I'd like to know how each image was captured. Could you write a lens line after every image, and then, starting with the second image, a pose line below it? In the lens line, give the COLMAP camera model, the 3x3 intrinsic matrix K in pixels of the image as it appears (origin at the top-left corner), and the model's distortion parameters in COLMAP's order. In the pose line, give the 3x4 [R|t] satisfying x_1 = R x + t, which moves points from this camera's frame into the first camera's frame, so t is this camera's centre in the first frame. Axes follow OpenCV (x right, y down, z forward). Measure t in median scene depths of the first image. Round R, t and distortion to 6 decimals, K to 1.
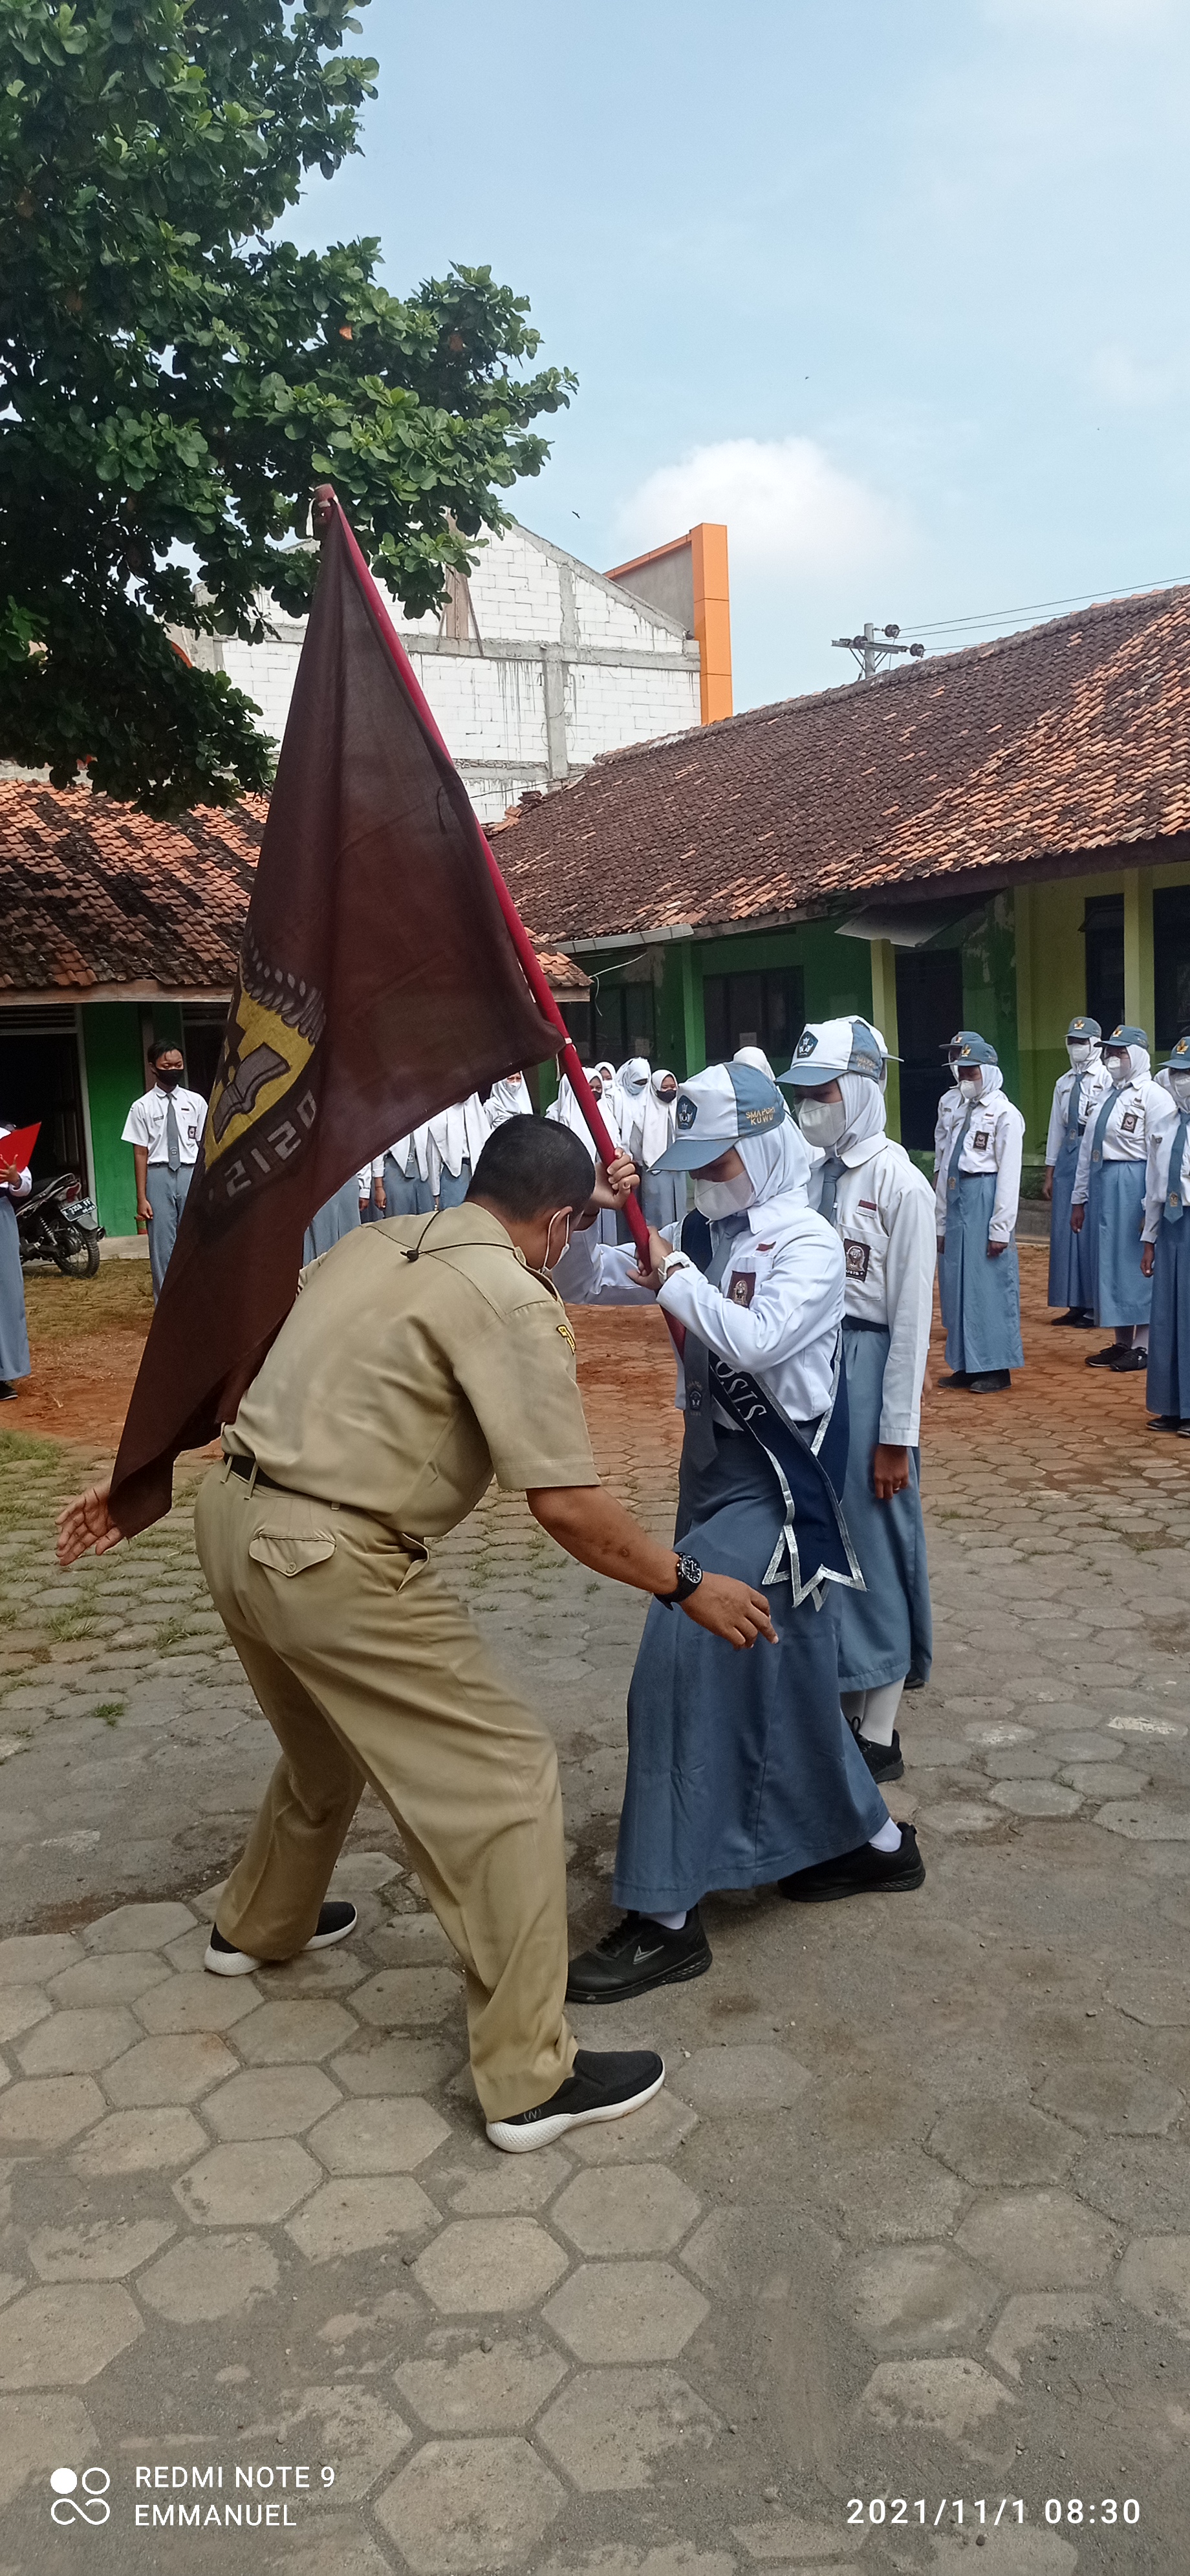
lens RADIAL K [[1917.5, 0, 595.0], [0, 1917.5, 1288.0], [0, 0, 1]] dist [0.042545, -0.032231]
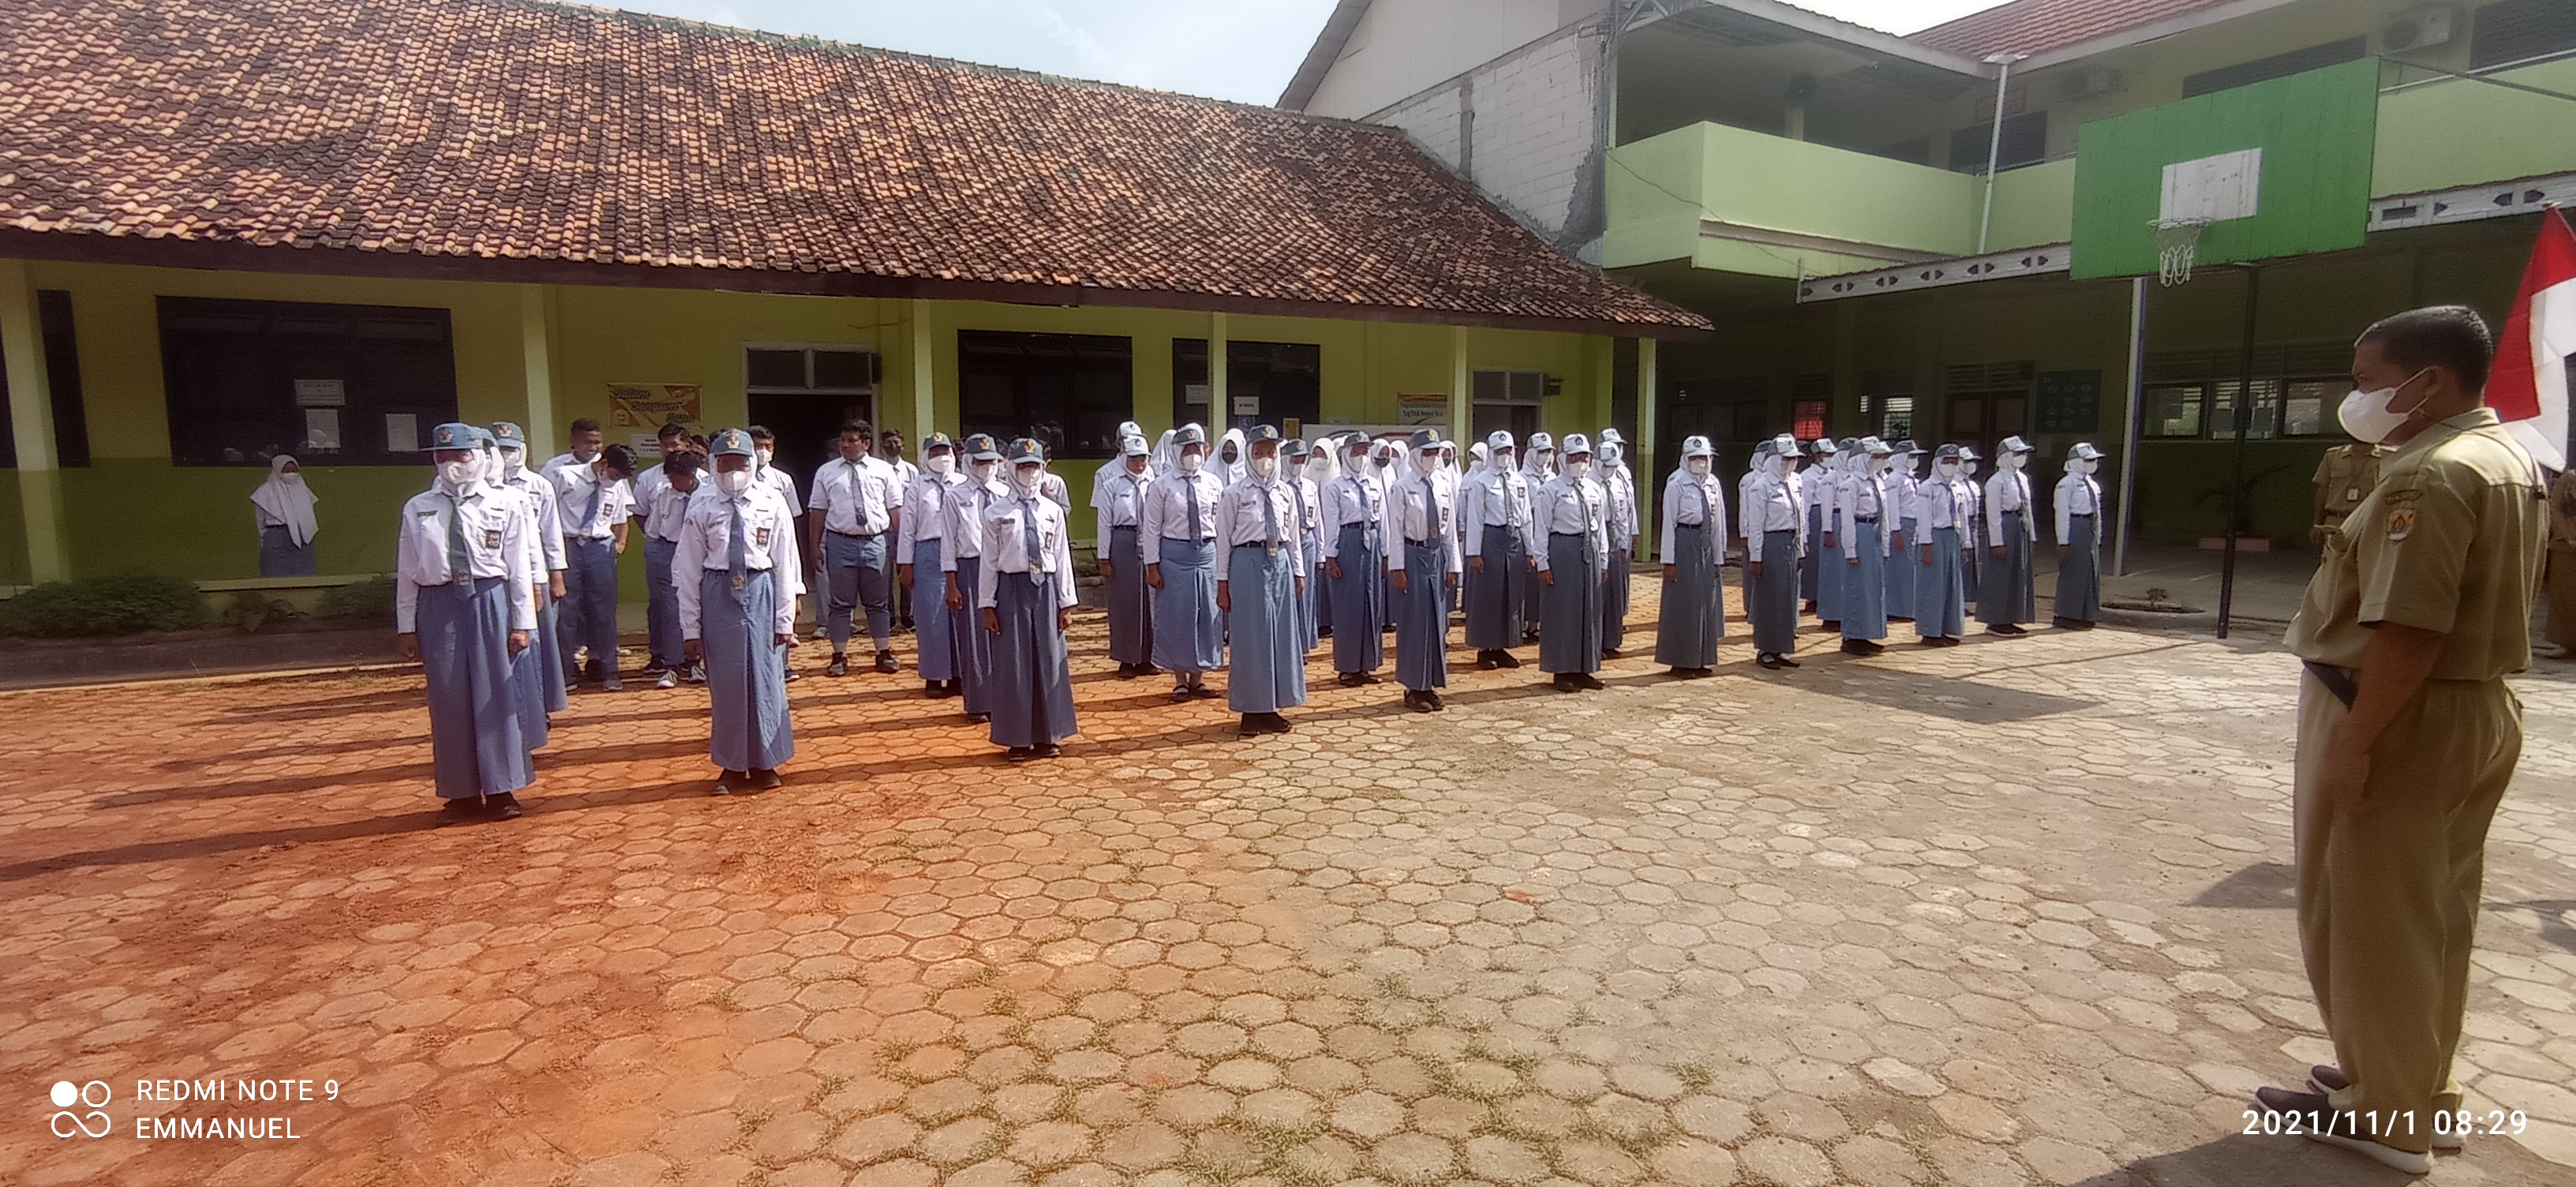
lens RADIAL K [[1174.7, 0, 1276.3], [0, 1174.7, 576.5], [0, 0, 1]] dist [-0.034530, 0.015222]
pose [[0.056276, -0.065267, 0.996280, -0.179920], [0.119769, 0.991097, 0.058162, -0.027597], [-0.991206, 0.116050, 0.063592, 0.322660]]
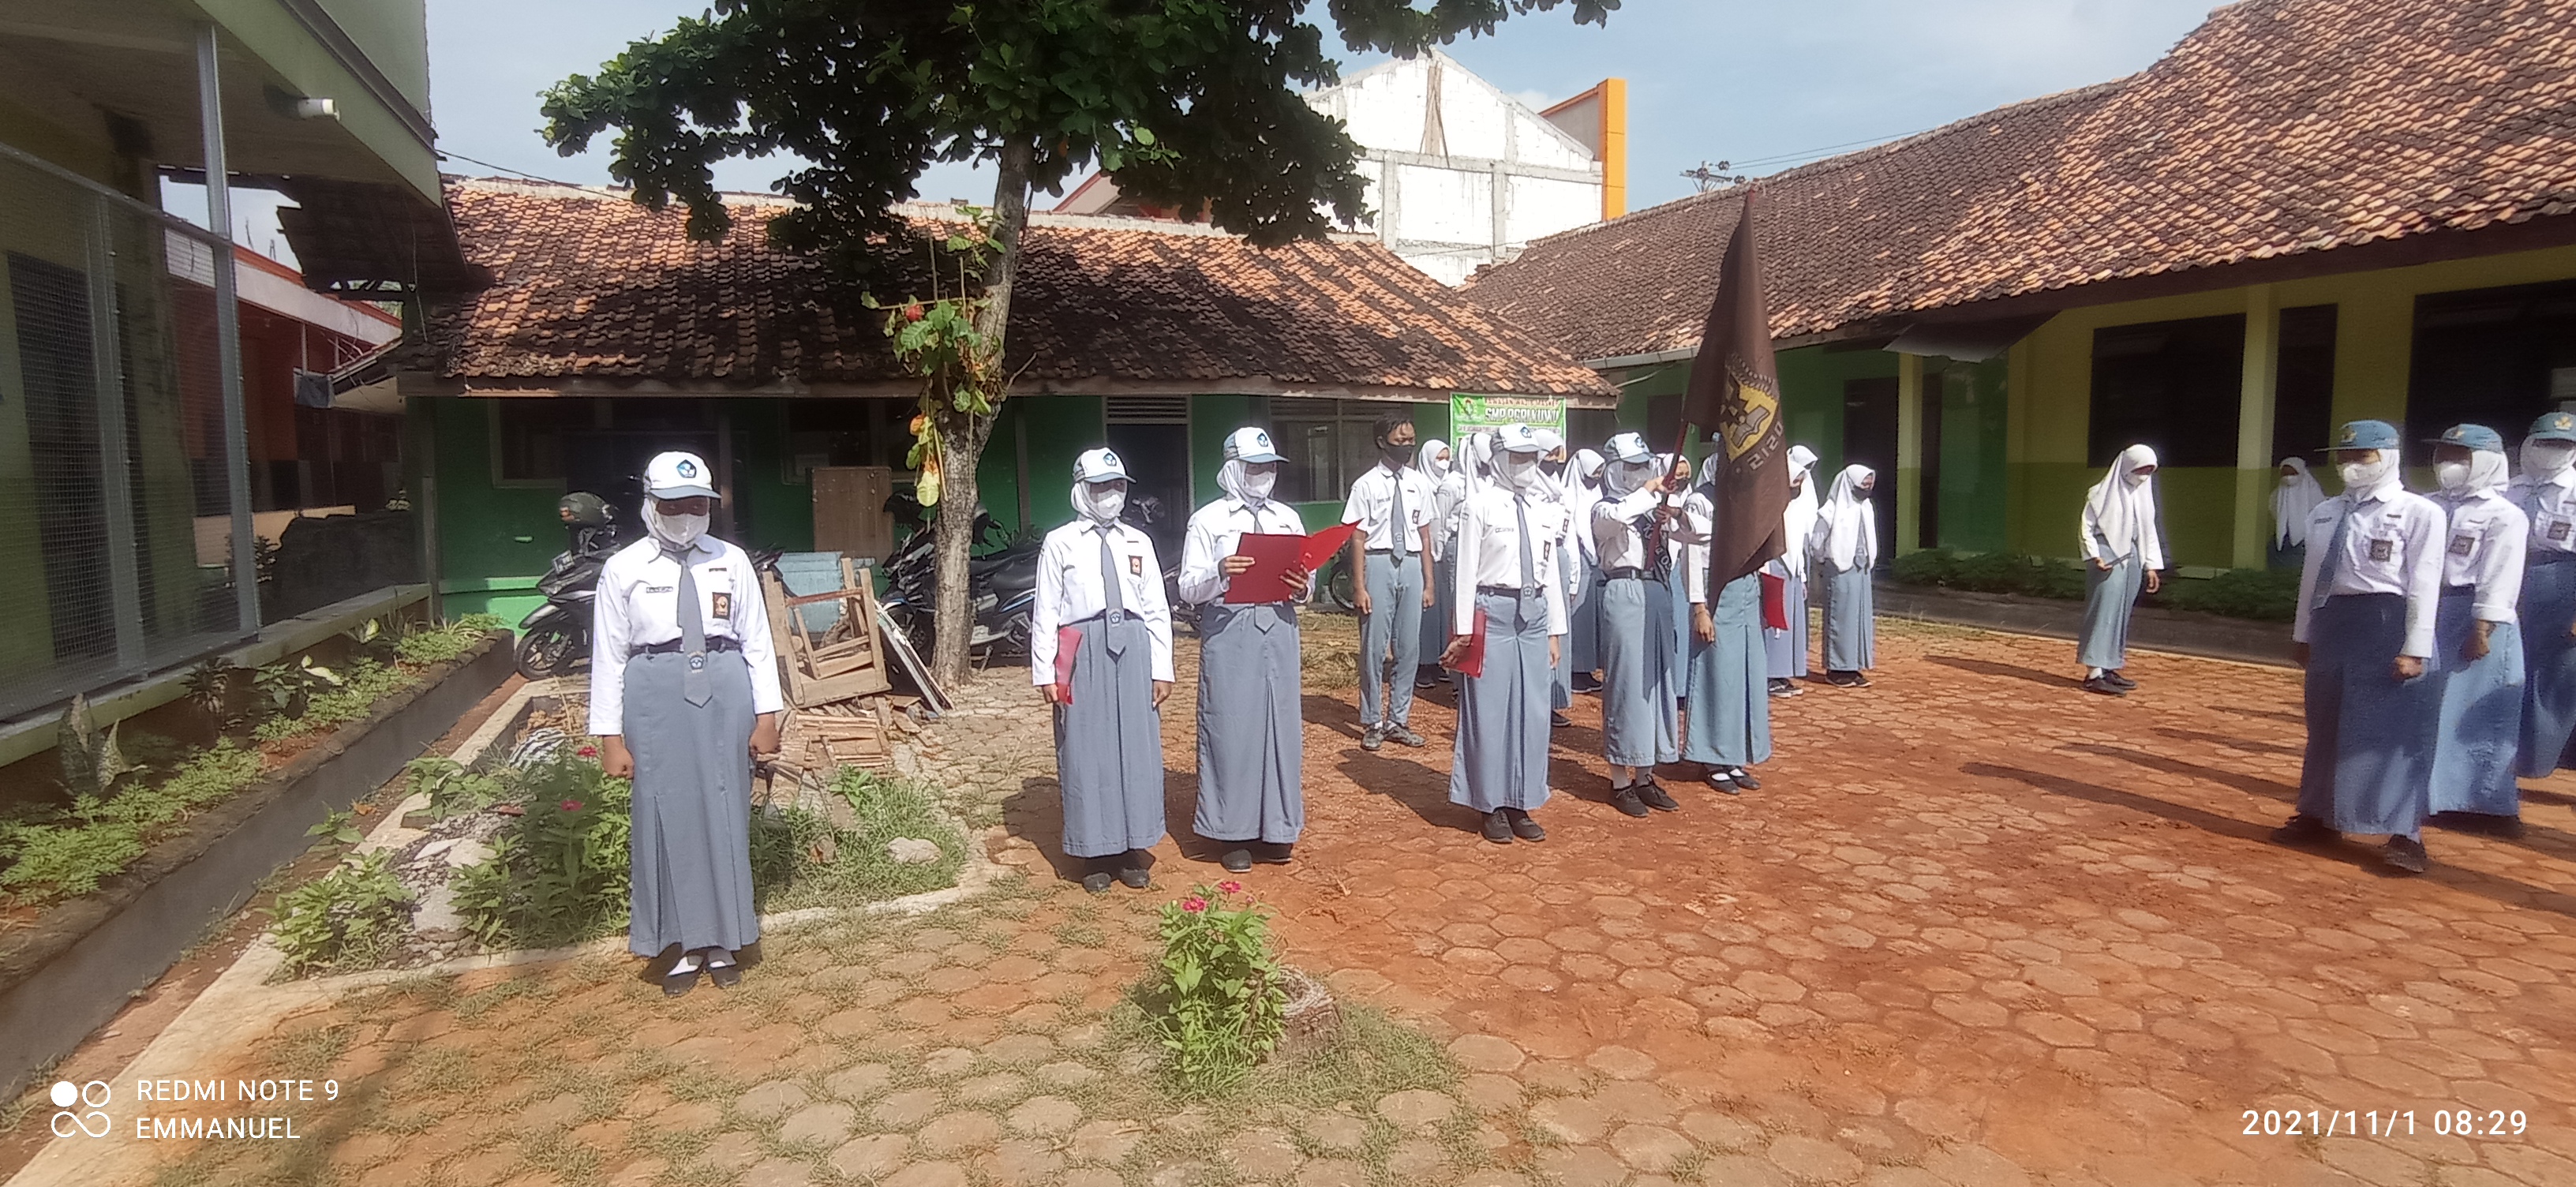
lens RADIAL K [[1174.7, 0, 1276.3], [0, 1174.7, 576.5], [0, 0, 1]] dist [-0.034530, 0.015222]
pose [[0.992978, 0.043003, -0.110205, -0.127781], [-0.045489, 0.998762, -0.020143, -0.023231], [0.109203, 0.025015, 0.993705, 0.272278]]
